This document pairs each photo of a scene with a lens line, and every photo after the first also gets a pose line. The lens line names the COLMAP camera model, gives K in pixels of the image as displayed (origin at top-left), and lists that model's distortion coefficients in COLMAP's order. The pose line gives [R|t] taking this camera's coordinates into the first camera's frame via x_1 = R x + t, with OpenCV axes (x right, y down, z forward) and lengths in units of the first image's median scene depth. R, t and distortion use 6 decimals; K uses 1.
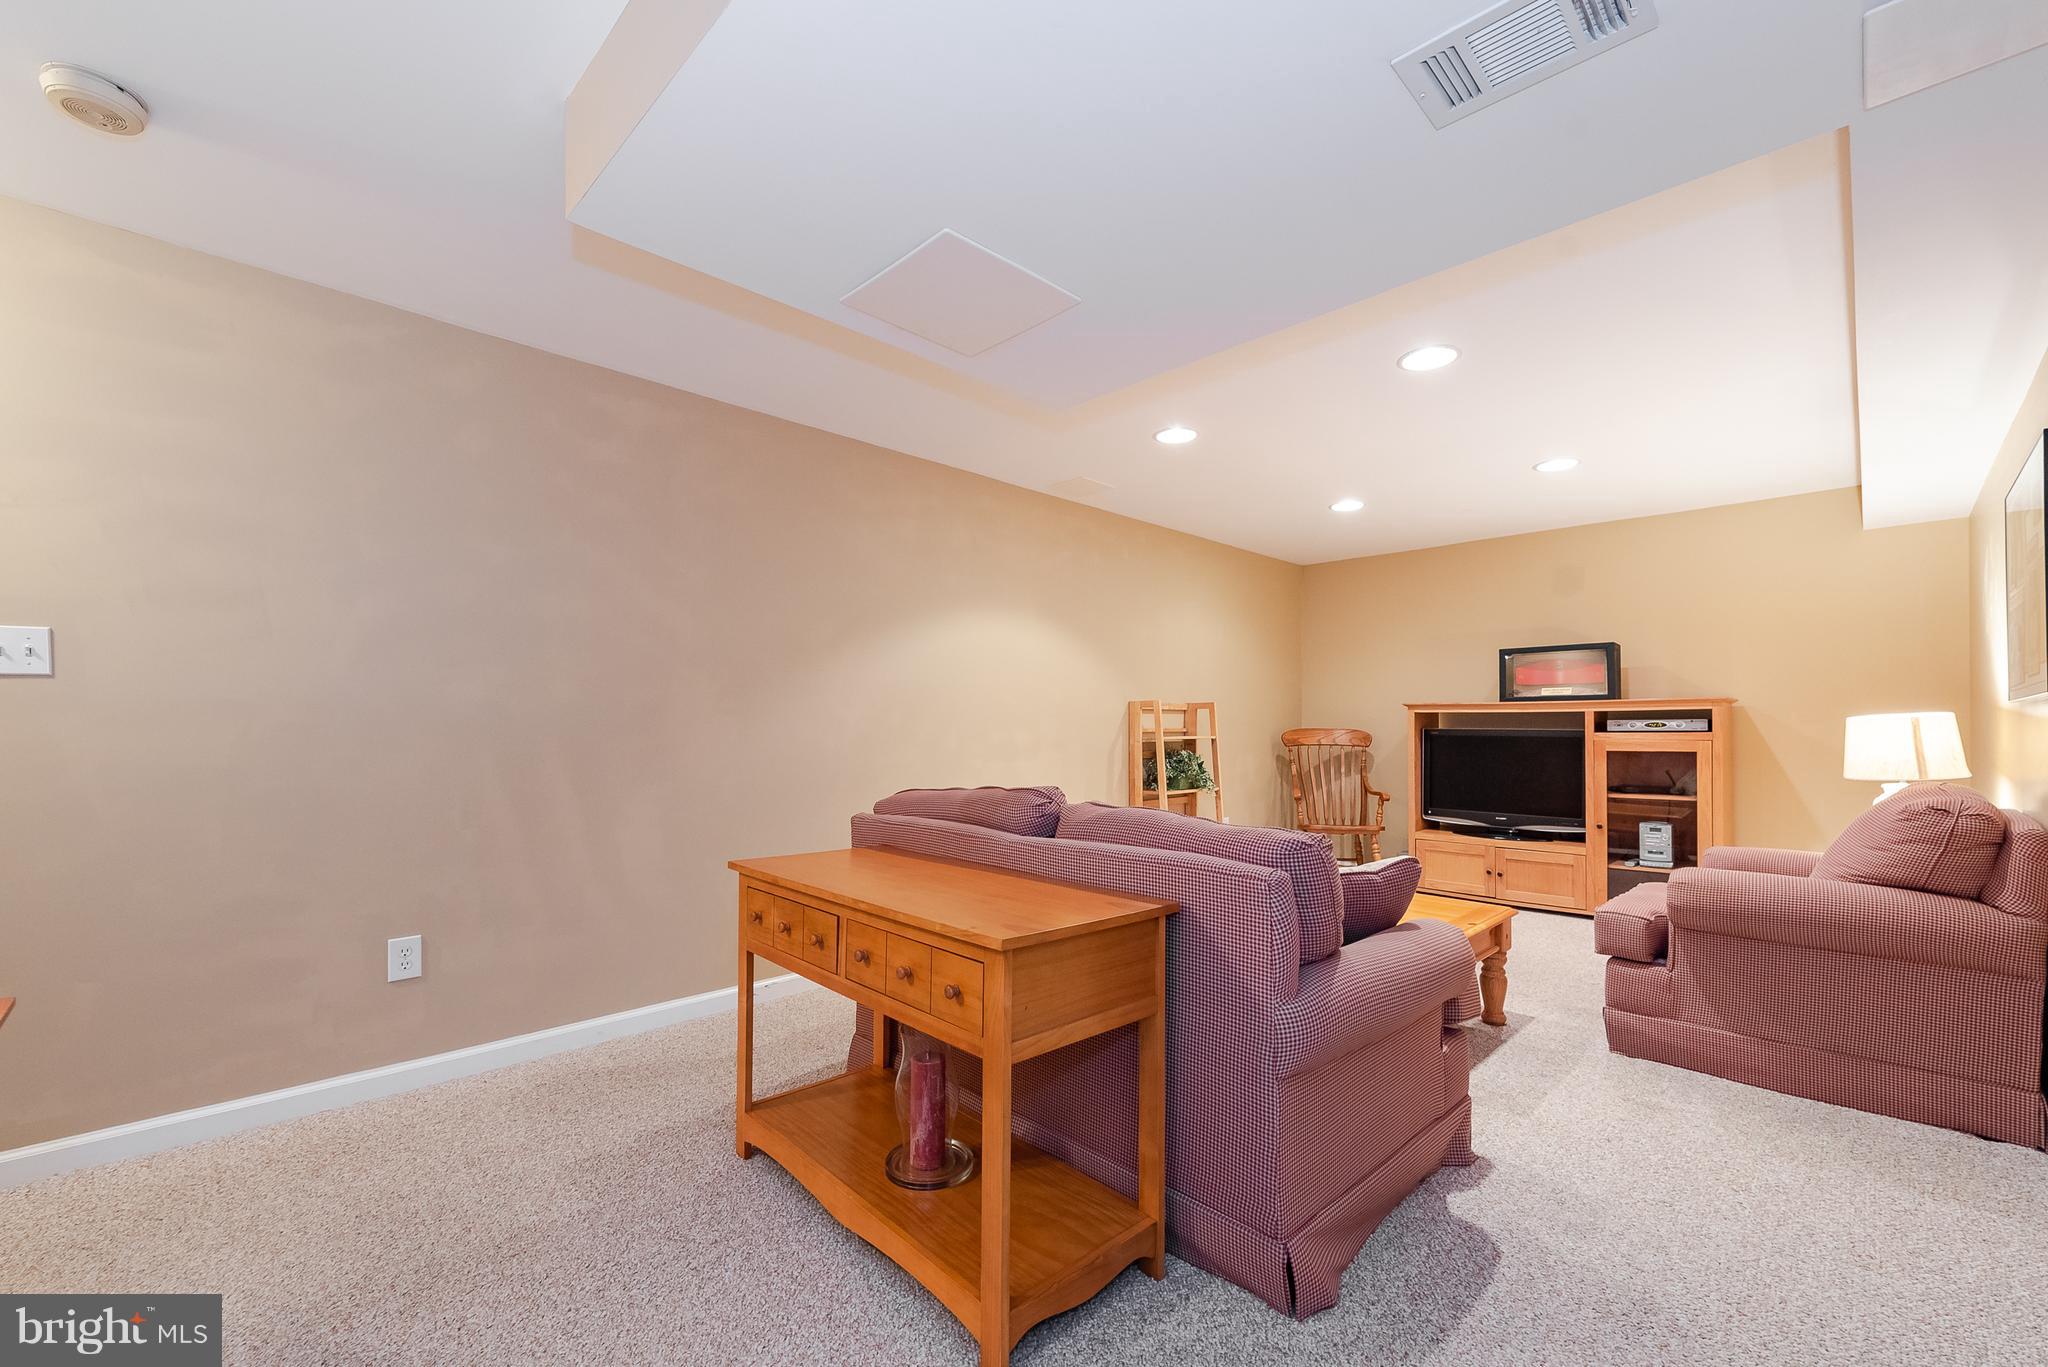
lens RADIAL K [[834.3, 0, 1019.3], [0, 834.3, 697.3], [0, 0, 1]] dist [0.005825, -0.000038]
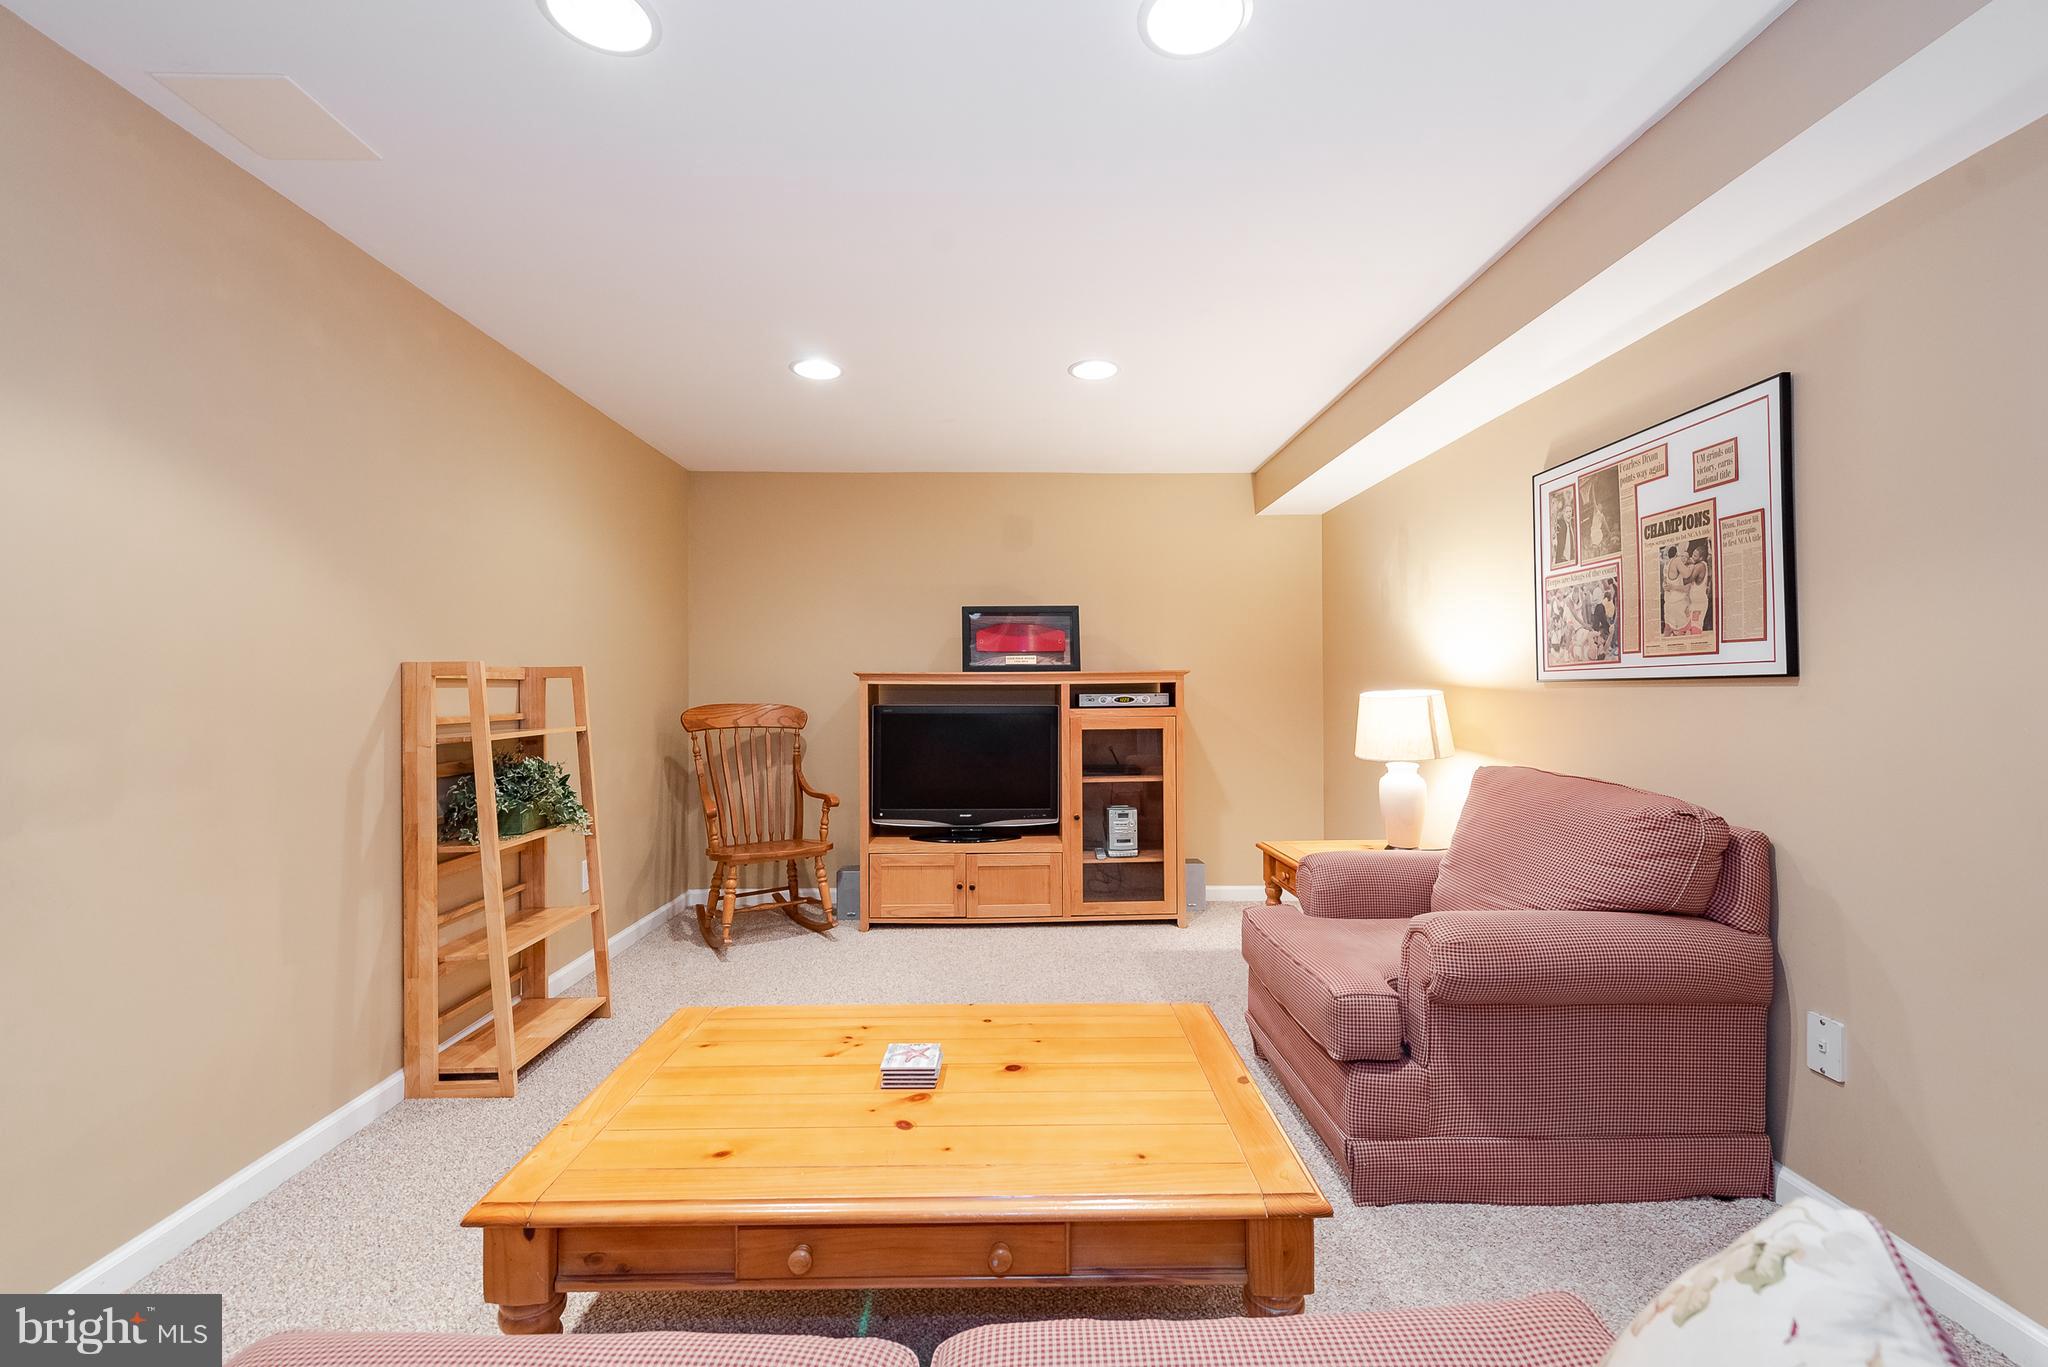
lens RADIAL K [[834.3, 0, 1019.3], [0, 834.3, 697.3], [0, 0, 1]] dist [0.005825, -0.000038]
pose [[0.683489, -0.011935, 0.729864, 0.024174], [-0.019396, 0.999216, 0.034503, 0.001586], [-0.729703, -0.037739, 0.682722, 0.428341]]
